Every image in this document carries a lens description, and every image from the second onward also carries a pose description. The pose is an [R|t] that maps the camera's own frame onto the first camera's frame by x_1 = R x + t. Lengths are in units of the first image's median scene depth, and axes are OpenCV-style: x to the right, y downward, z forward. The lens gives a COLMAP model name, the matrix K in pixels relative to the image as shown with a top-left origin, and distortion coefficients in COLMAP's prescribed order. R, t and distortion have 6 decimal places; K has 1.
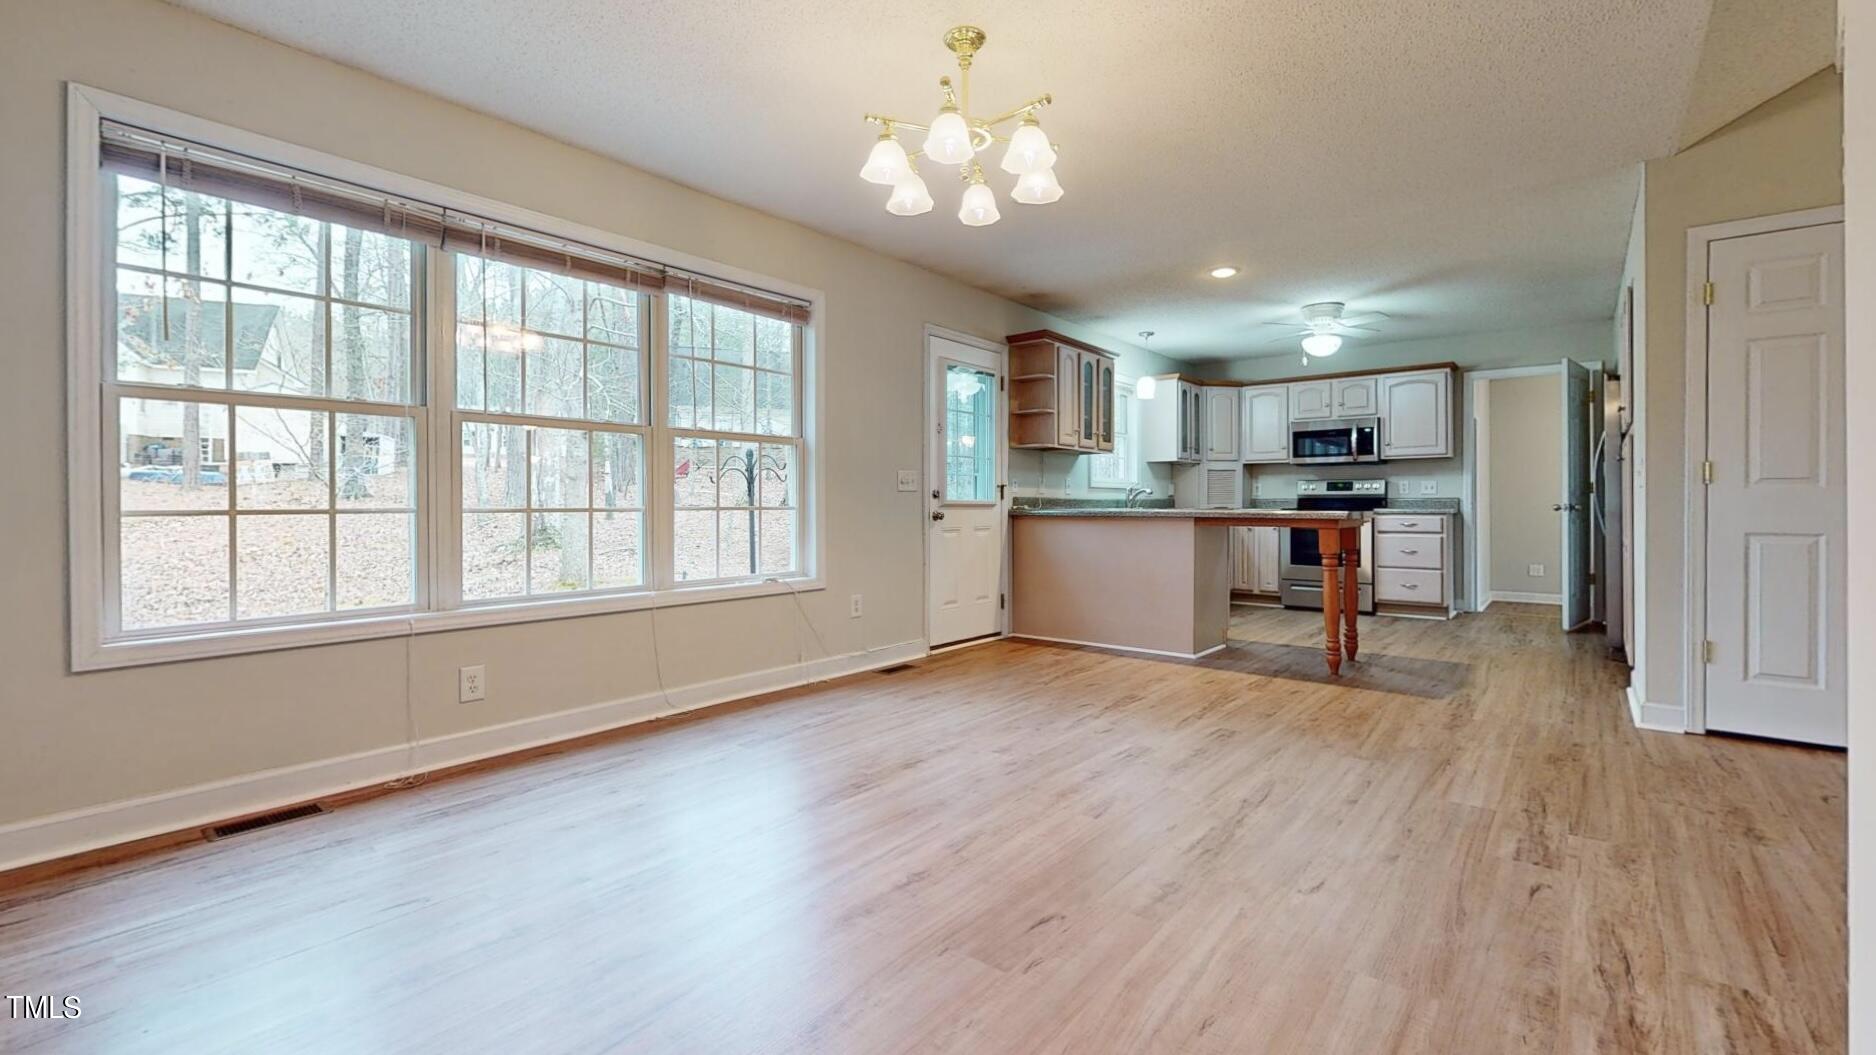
lens RADIAL K [[798.2, 0, 926.4], [0, 798.2, 501.3], [0, 0, 1]] dist [-0.004136, 0.000424]
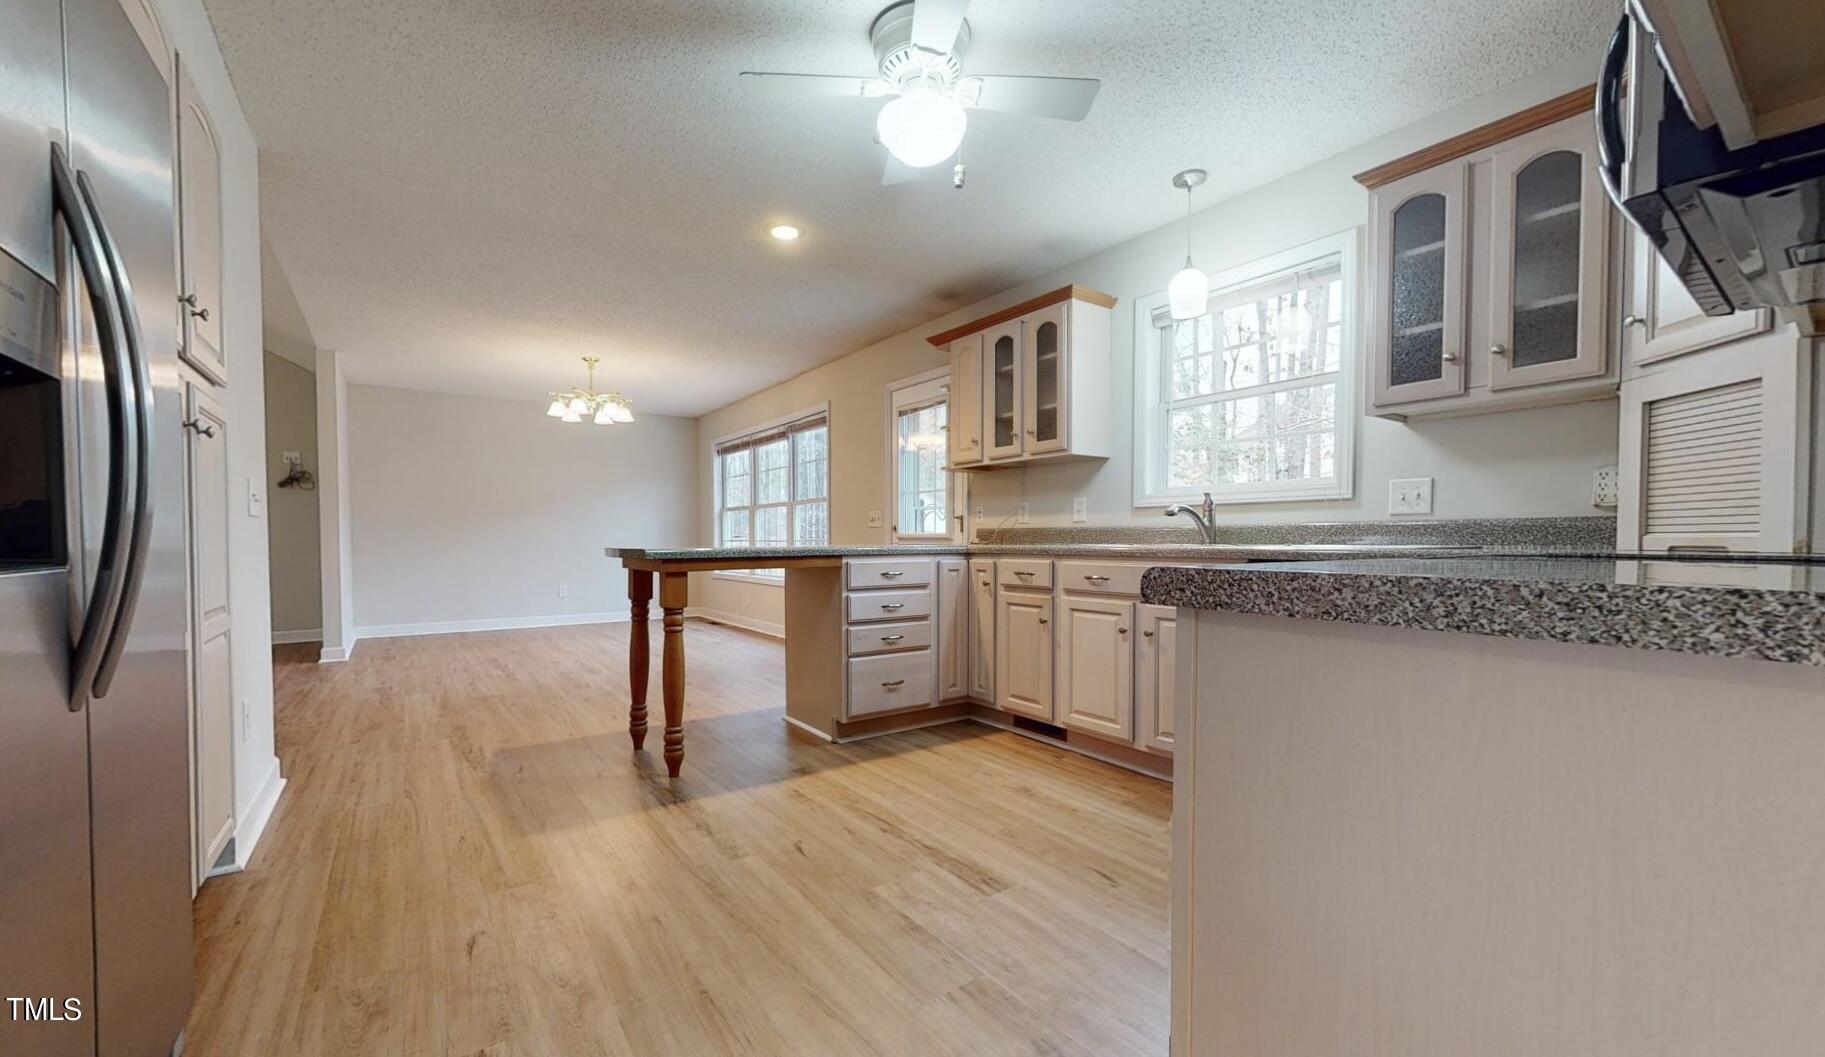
lens RADIAL K [[700.3, 0, 887.0], [0, 700.3, 555.0], [0, 0, 1]] dist [-0.000009, 0.000600]
pose [[-0.276019, 0.025162, -0.960823, 0.721627], [0.008136, 0.999683, 0.023842, 0.003486], [0.961118, -0.001237, -0.276136, 0.926514]]
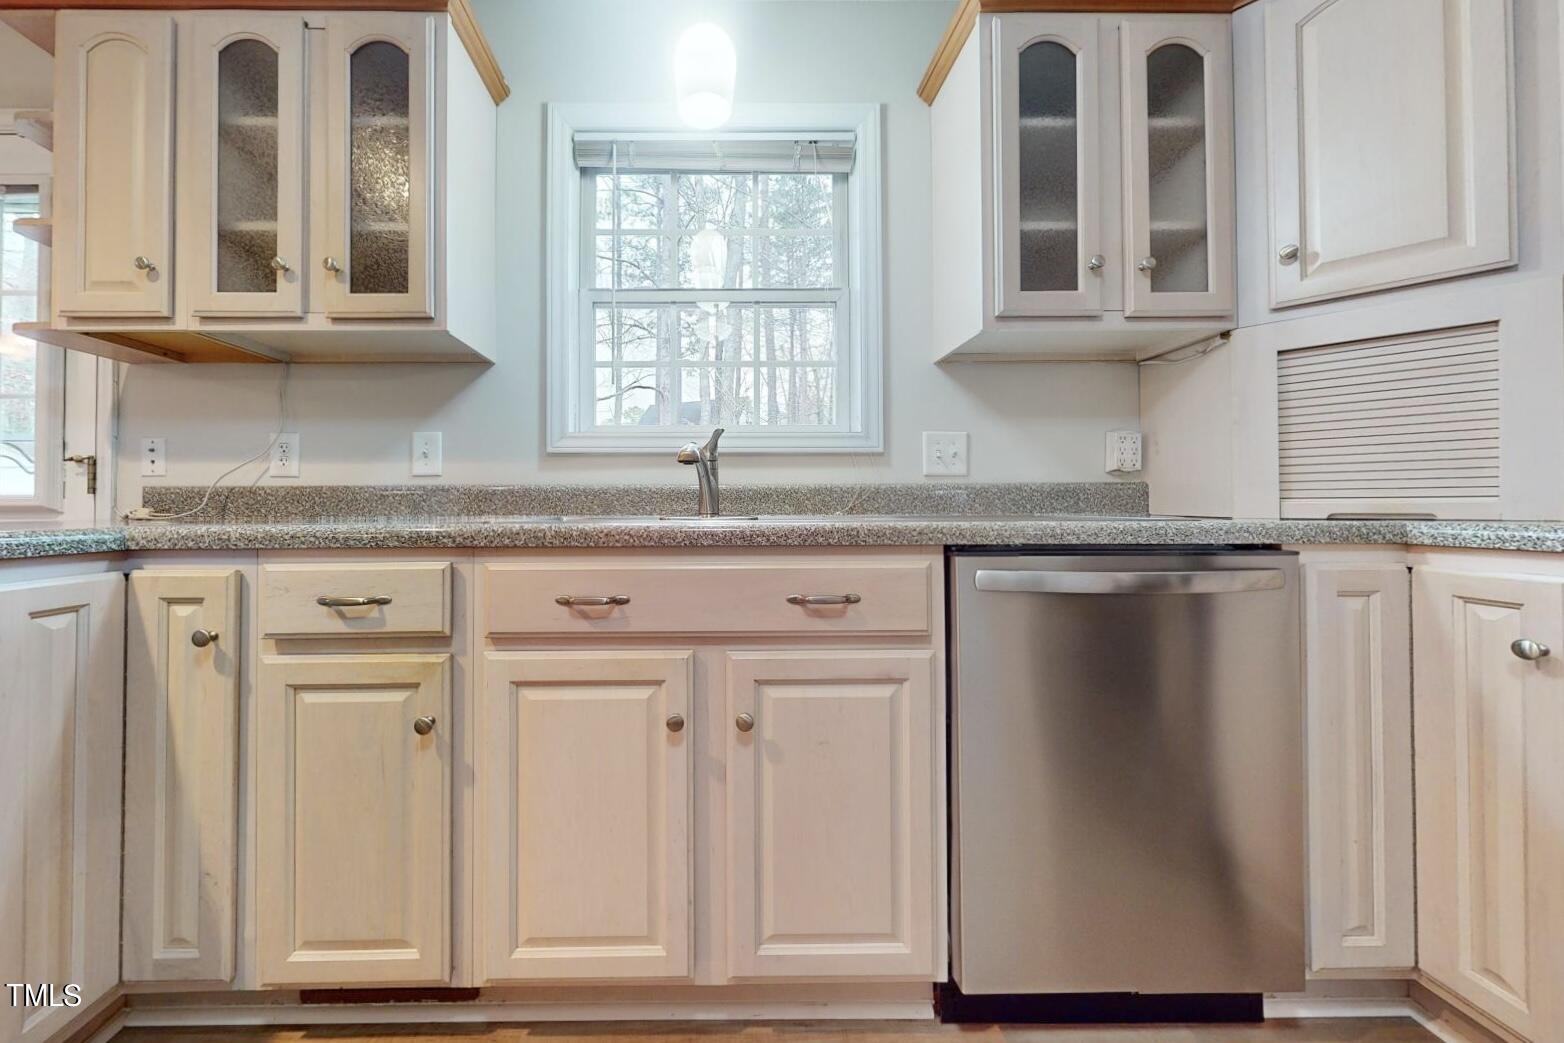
lens RADIAL K [[539.9, 0, 716.4], [0, 539.9, 499.9], [0, 0, 1]] dist [-0.001651, 0.000459]
pose [[0.636322, -0.010650, -0.771350, 0.411274], [0.007015, 0.999943, -0.008019, 0.004376], [0.771392, -0.000309, 0.636361, 0.870420]]
